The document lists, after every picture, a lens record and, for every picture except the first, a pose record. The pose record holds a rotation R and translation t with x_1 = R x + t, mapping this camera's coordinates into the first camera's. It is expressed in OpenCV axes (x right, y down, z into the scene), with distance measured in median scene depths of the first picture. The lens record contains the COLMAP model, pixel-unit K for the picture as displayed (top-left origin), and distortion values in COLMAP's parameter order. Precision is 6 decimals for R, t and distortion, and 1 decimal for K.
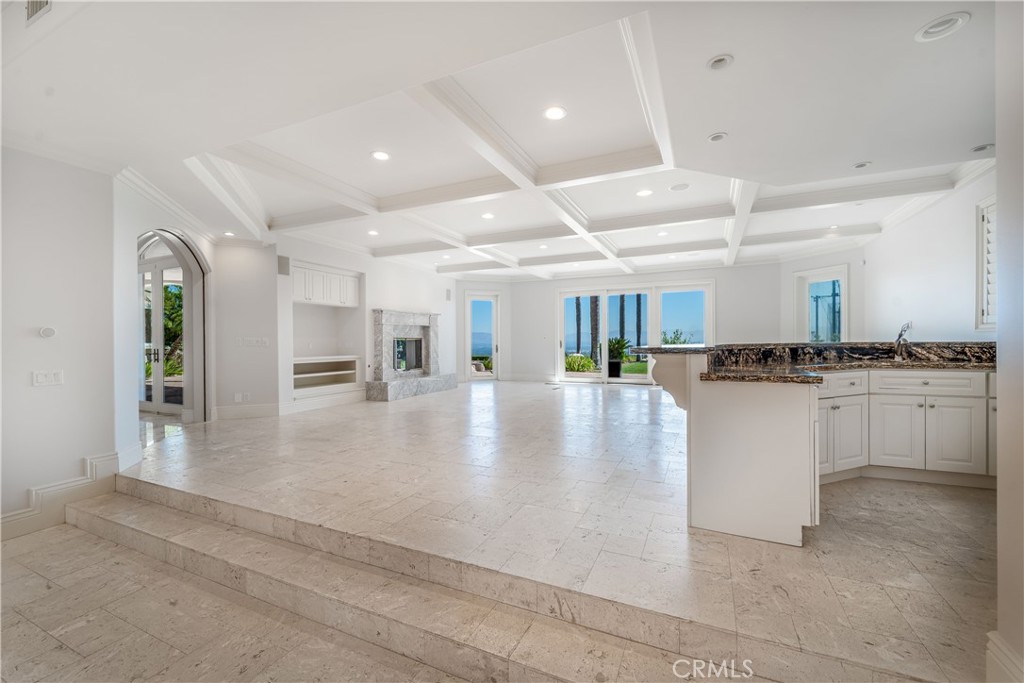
lens RADIAL K [[420.8, 0, 515.8], [0, 420.8, 344.6], [0, 0, 1]] dist [0.000478, -0.000331]
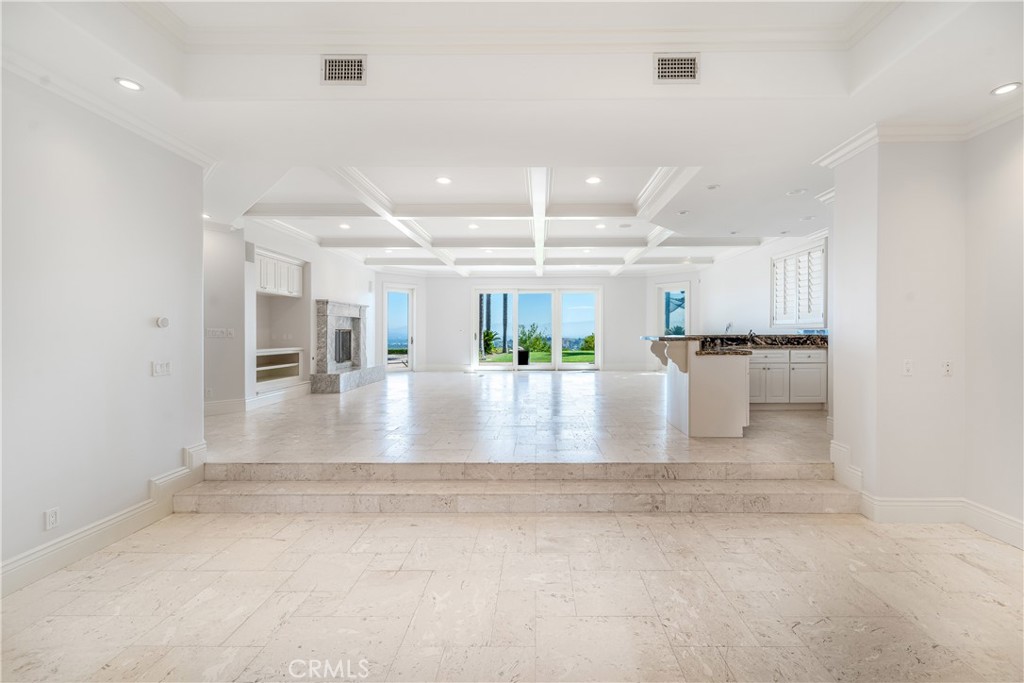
lens RADIAL K [[448.8, 0, 522.9], [0, 448.8, 339.6], [0, 0, 1]] dist [0.001988, 0.000151]
pose [[0.905948, -0.001581, 0.423386, -0.357430], [-0.000401, 0.999989, 0.004593, 0.003065], [-0.423389, -0.004331, 0.905938, -0.147832]]
